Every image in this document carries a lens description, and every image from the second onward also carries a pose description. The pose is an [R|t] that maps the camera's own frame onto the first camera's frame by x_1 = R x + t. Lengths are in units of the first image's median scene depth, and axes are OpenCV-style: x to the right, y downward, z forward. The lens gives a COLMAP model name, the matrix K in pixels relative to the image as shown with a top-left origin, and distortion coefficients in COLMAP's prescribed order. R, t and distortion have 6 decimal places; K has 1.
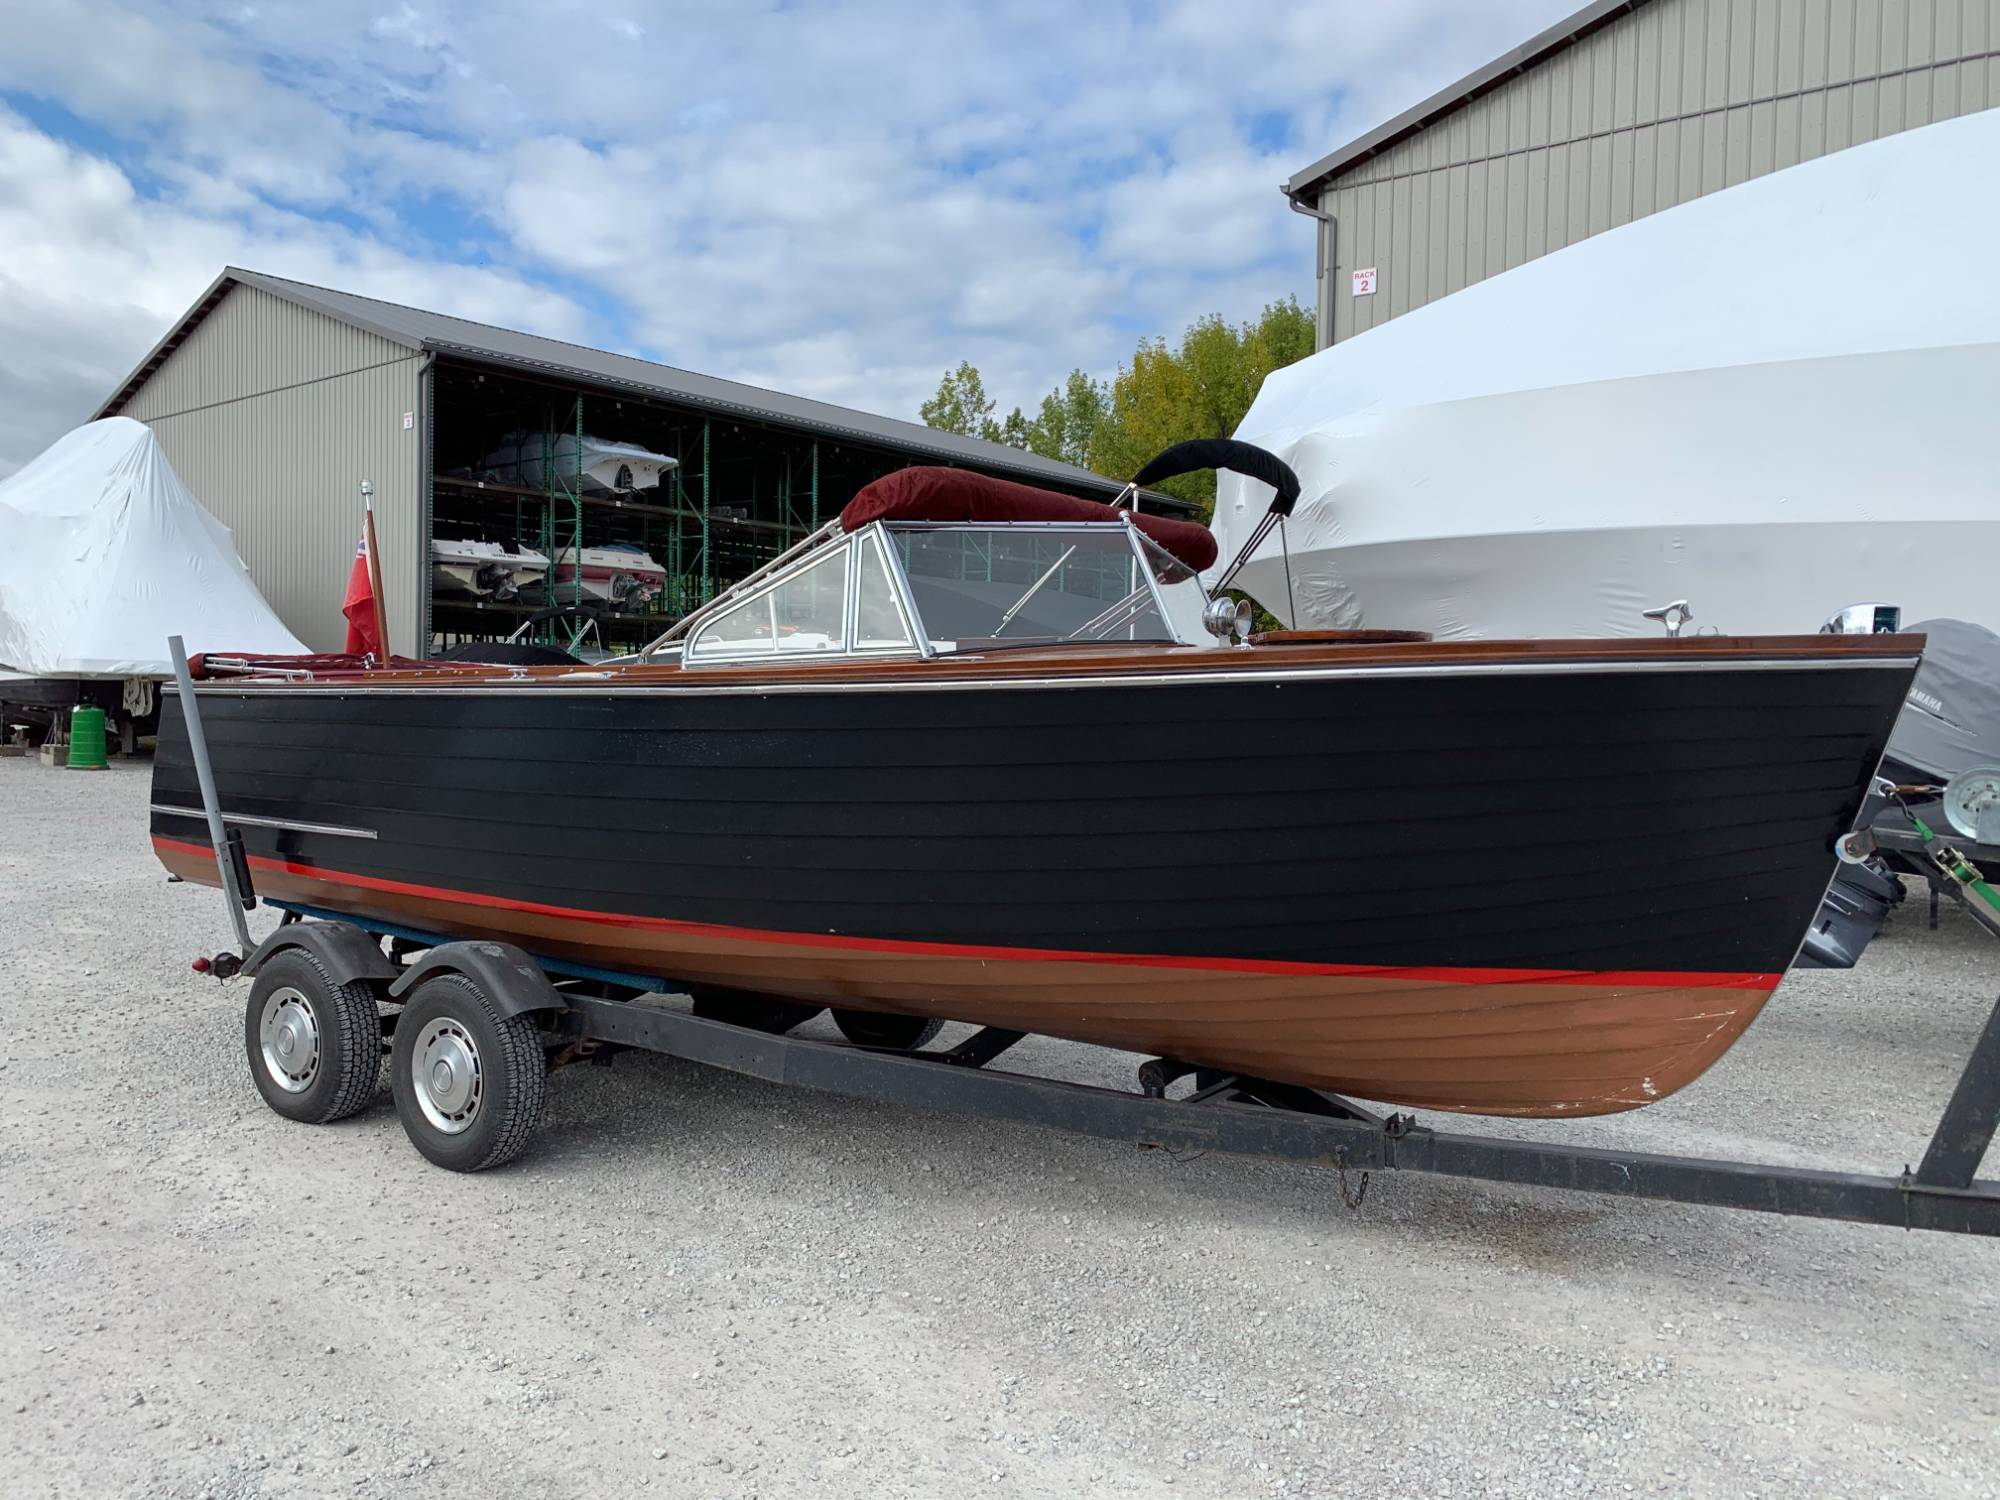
lens RADIAL K [[1397.8, 0, 1095.8], [0, 1397.8, 749.4], [0, 0, 1]] dist [0.013124, -0.002375]
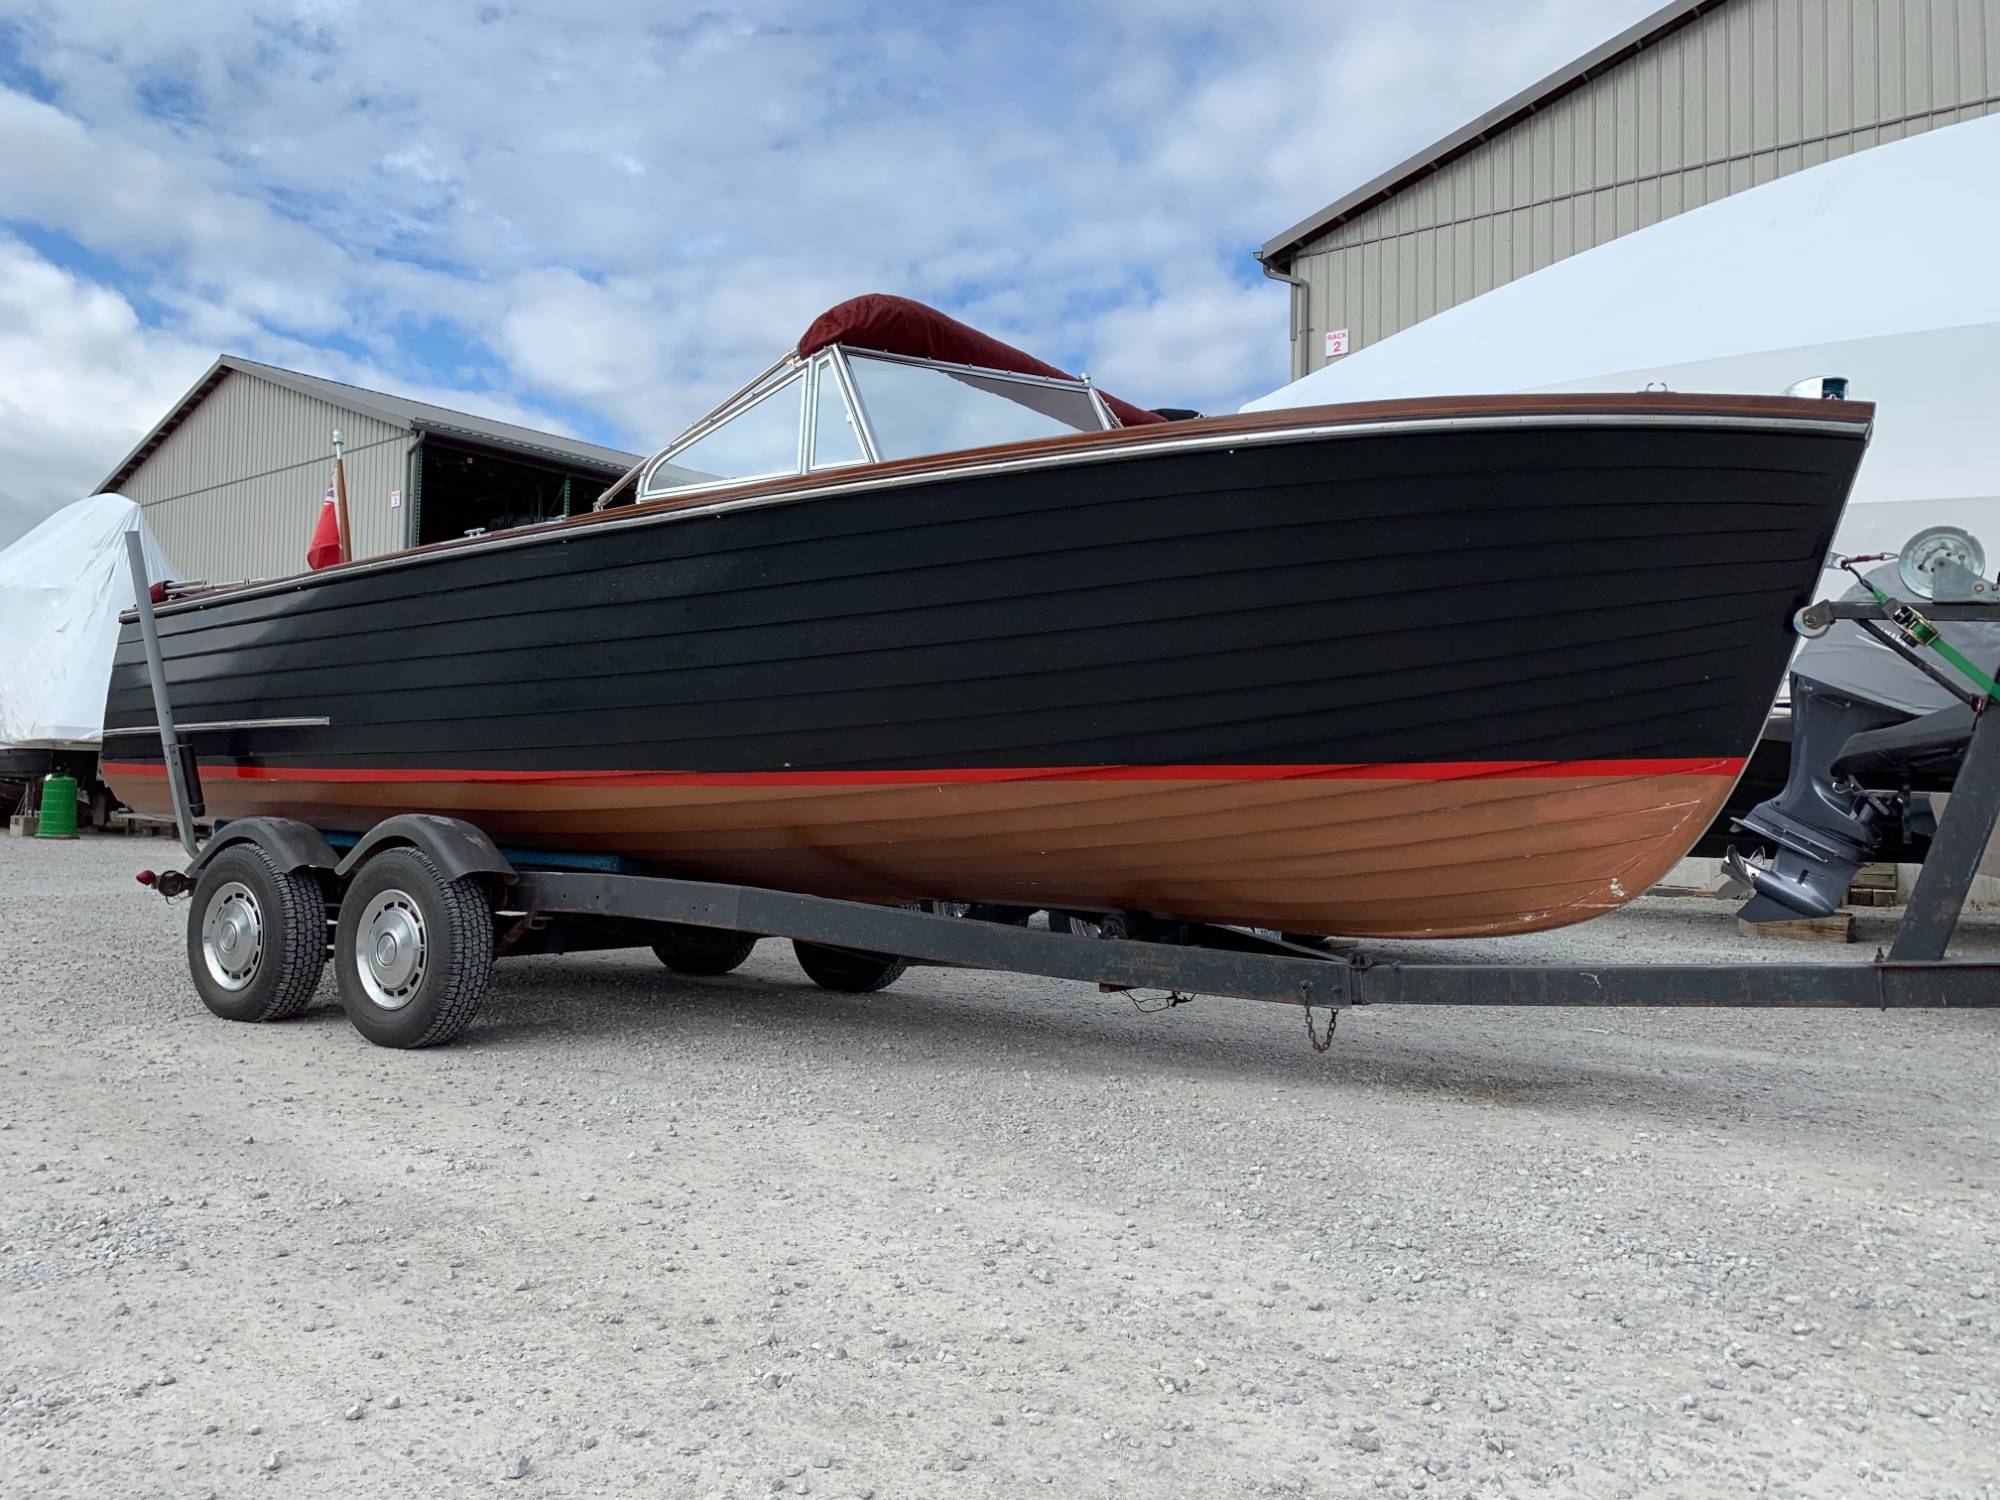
lens RADIAL K [[1397.8, 0, 1095.8], [0, 1397.8, 749.4], [0, 0, 1]] dist [0.013124, -0.002375]
pose [[0.999936, -0.004220, 0.010468, 0.016270], [0.004979, 0.997275, -0.073600, 0.169735], [-0.010129, 0.073648, 0.997233, 0.015492]]
